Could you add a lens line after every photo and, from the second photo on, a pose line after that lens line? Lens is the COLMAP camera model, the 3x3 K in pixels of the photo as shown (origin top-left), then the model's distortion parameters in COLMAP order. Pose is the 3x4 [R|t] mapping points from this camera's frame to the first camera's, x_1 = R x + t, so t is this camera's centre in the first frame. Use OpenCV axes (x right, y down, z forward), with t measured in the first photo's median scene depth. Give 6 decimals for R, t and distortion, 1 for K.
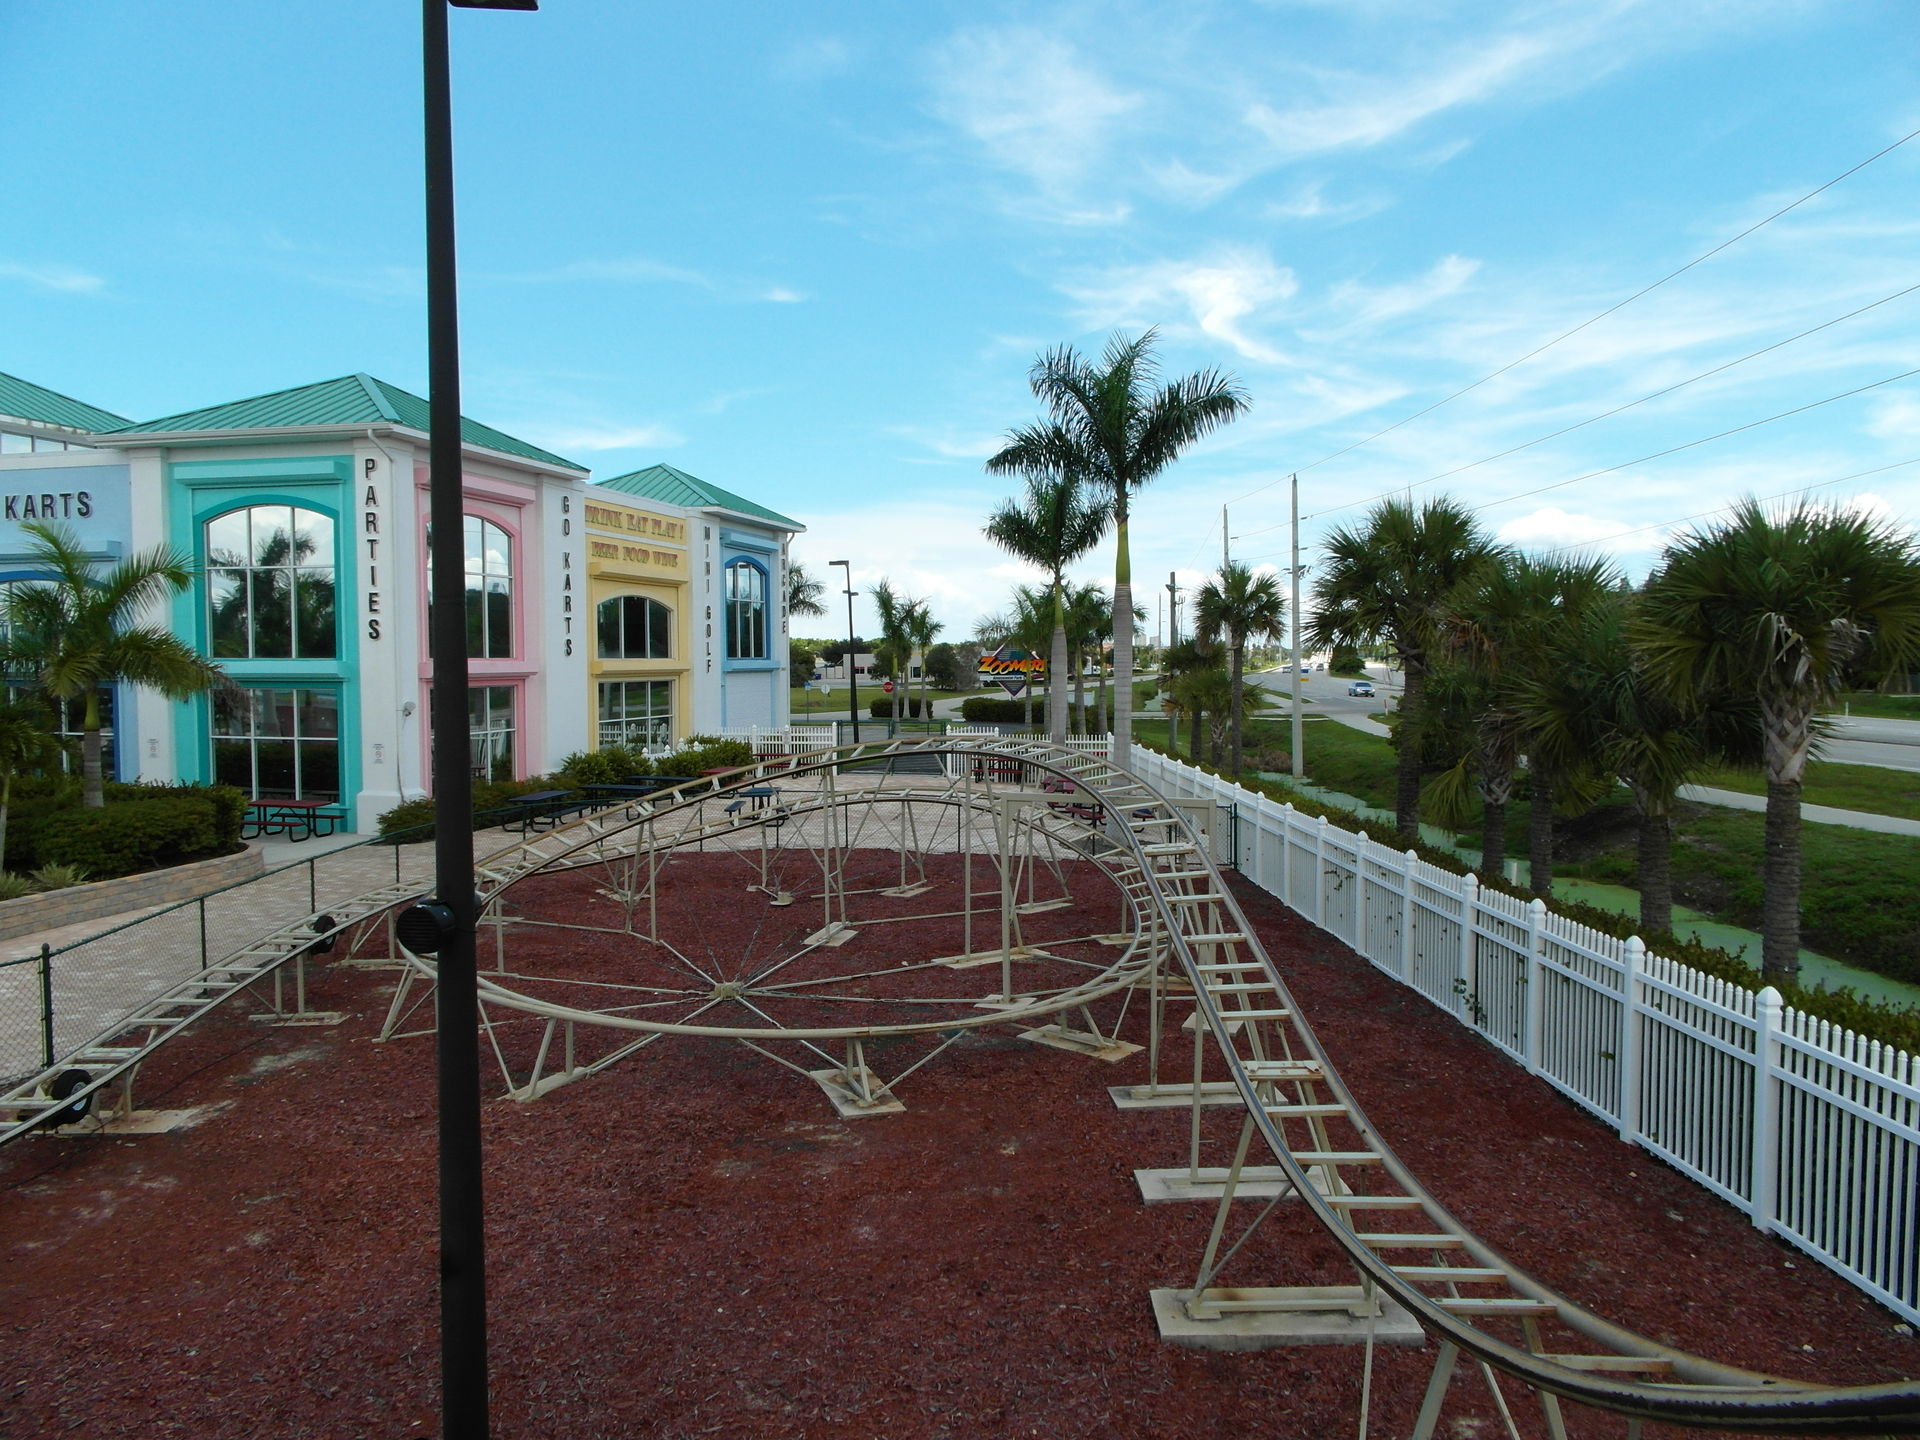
lens RADIAL K [[1322.3, 0, 975.2], [0, 1322.3, 719.7], [0, 0, 1]] dist [-0.009798, -0.004557]
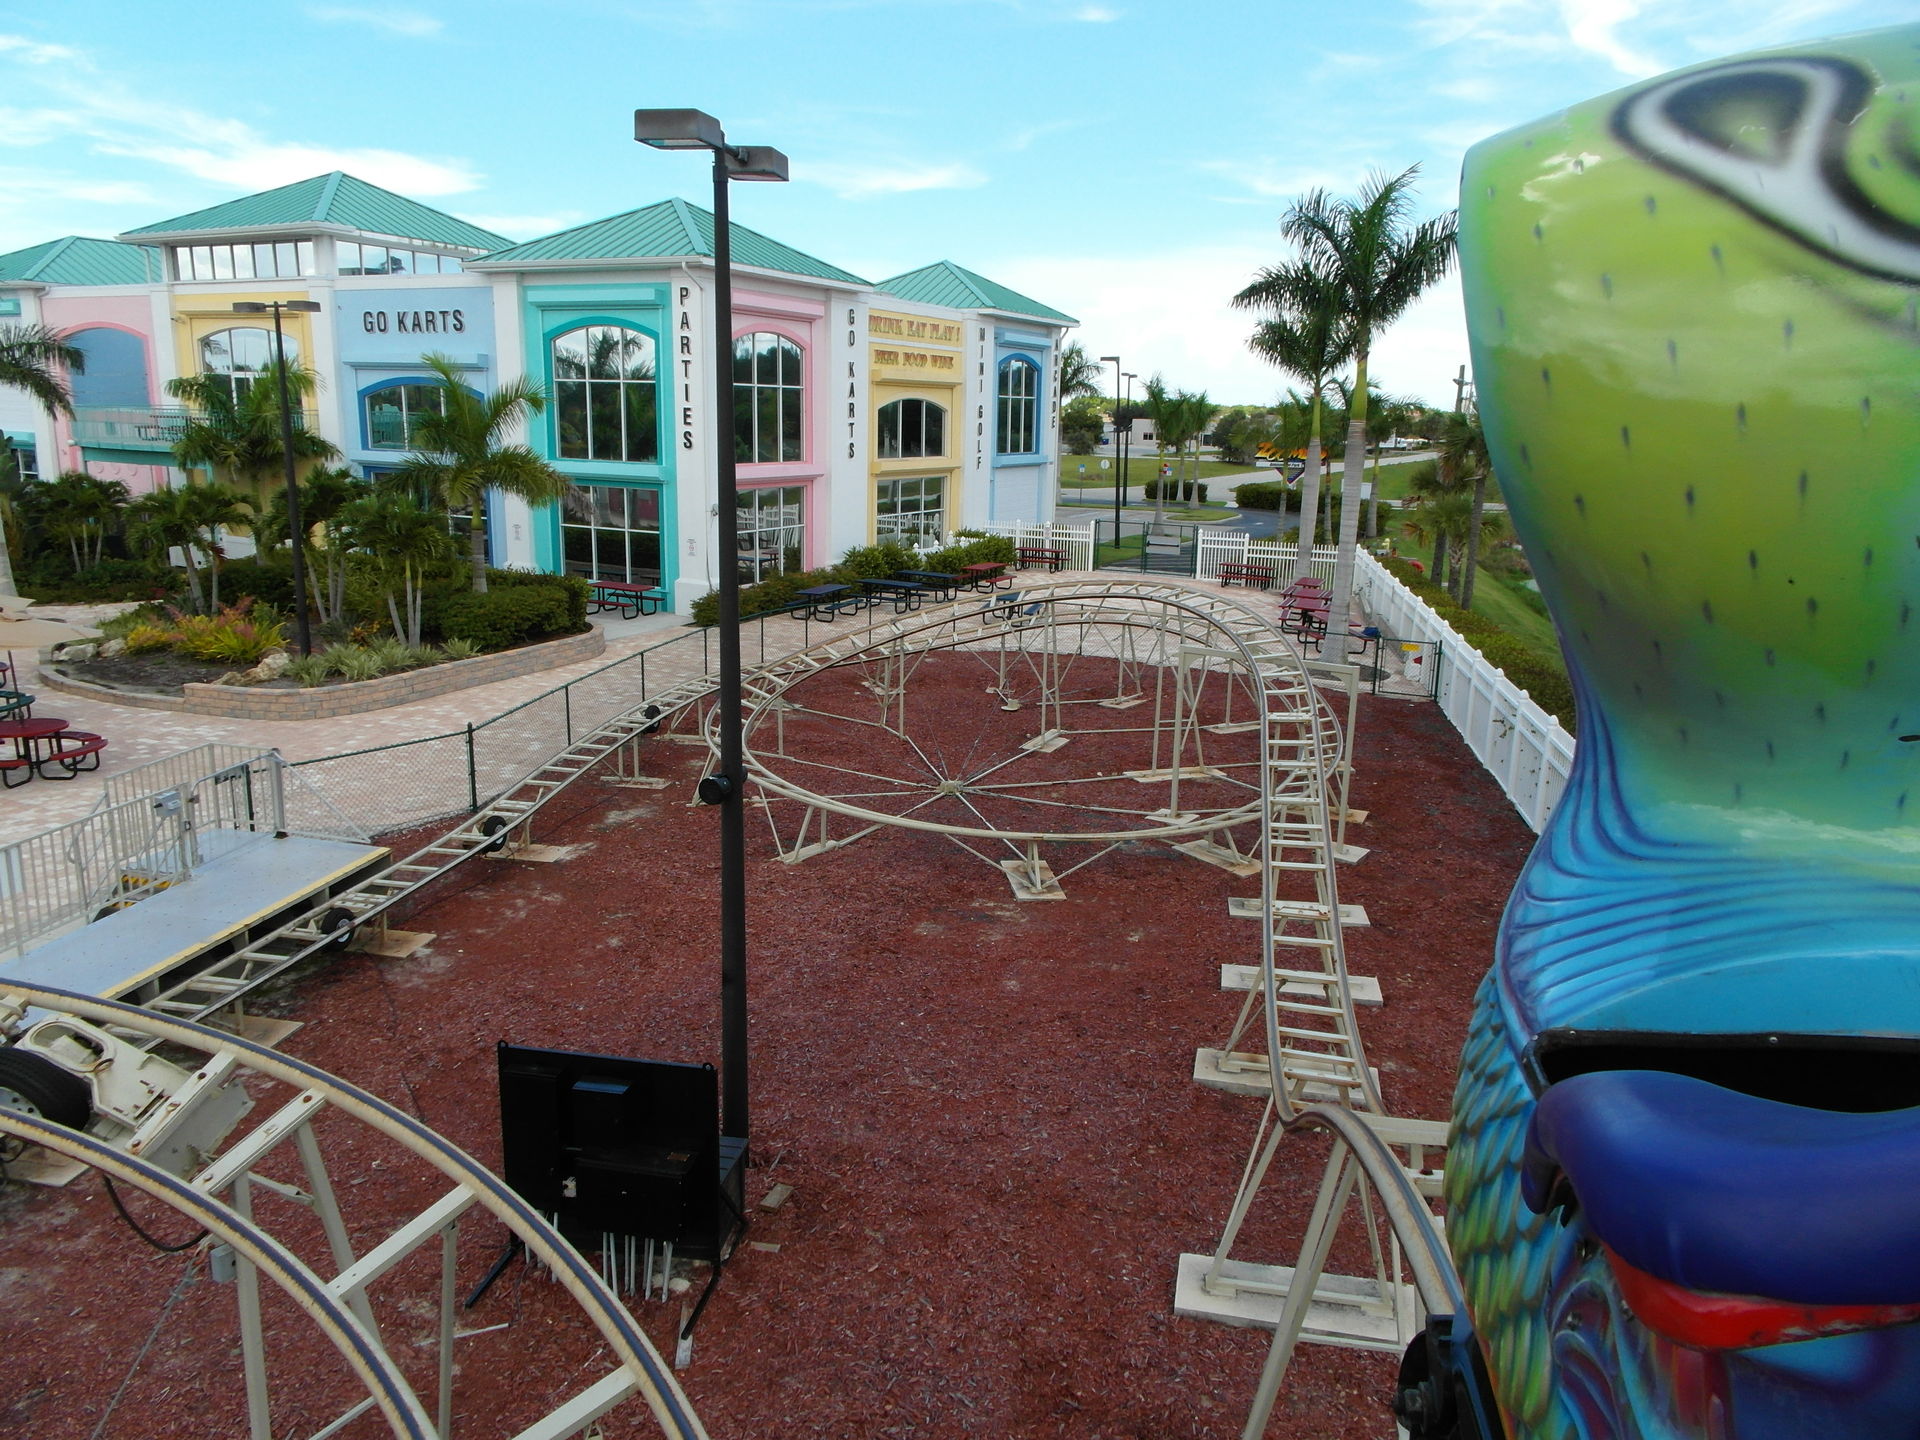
lens RADIAL K [[1328.4, 0, 960.0], [0, 1328.4, 720.0], [0, 0, 1]] dist [0.005288, -0.024306]
pose [[0.973107, 0.075509, -0.217625, 0.050730], [-0.035098, 0.982319, 0.183895, -0.049937], [0.227663, -0.171311, 0.958552, -0.109166]]
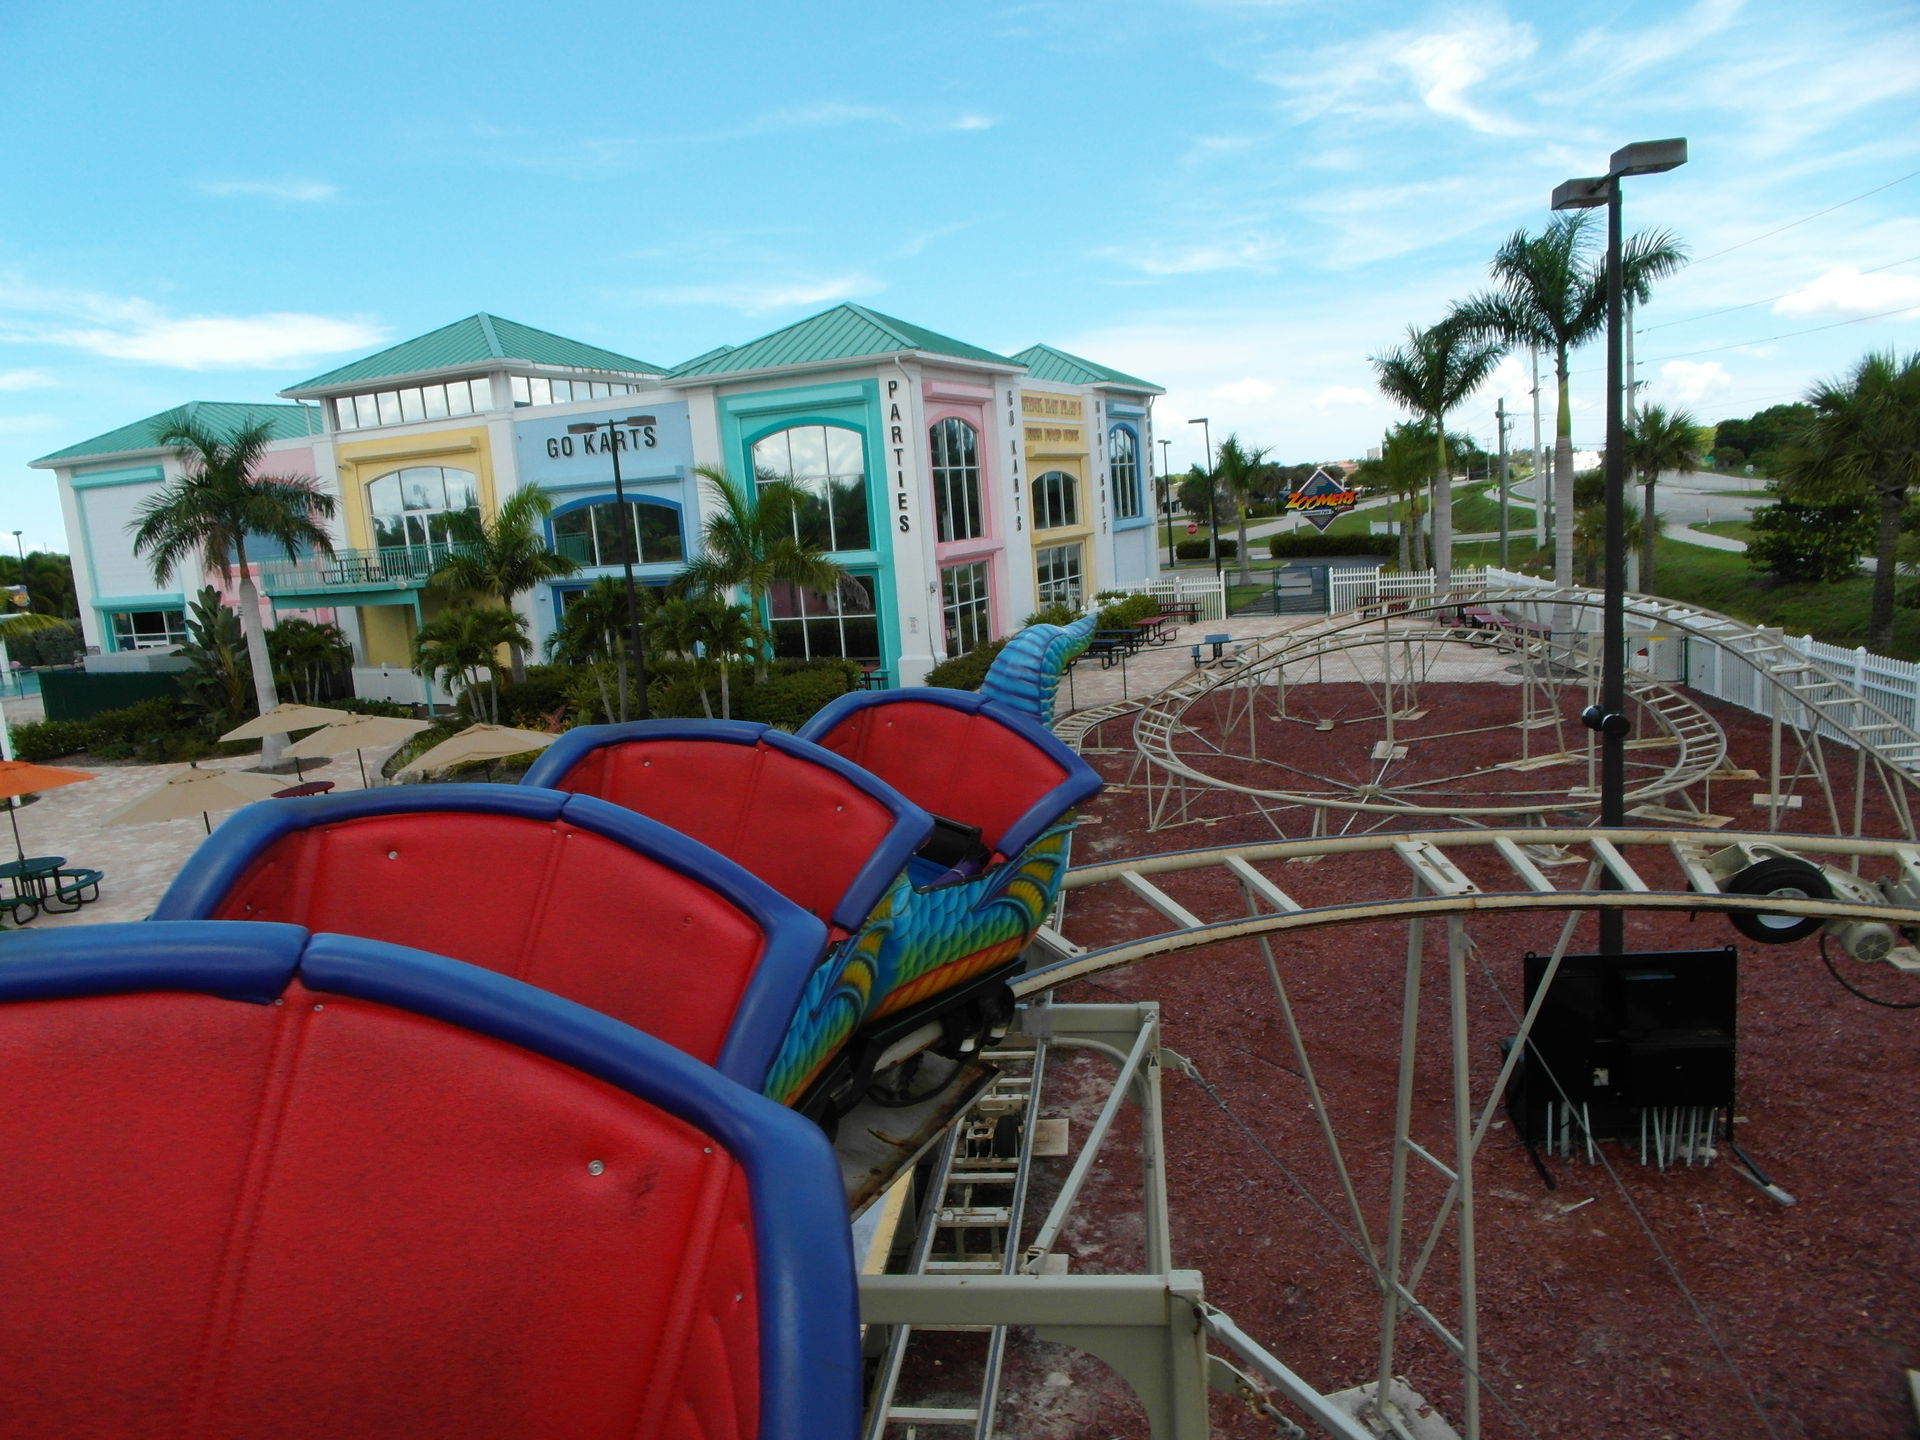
lens RADIAL K [[1329.3, 0, 956.5], [0, 1329.3, 723.9], [0, 0, 1]] dist [-0.021006, 0.007103]
pose [[0.983334, -0.045869, -0.175925, -0.202937], [0.067530, 0.990572, 0.119189, -0.028400], [0.168800, -0.129082, 0.977161, -0.211205]]
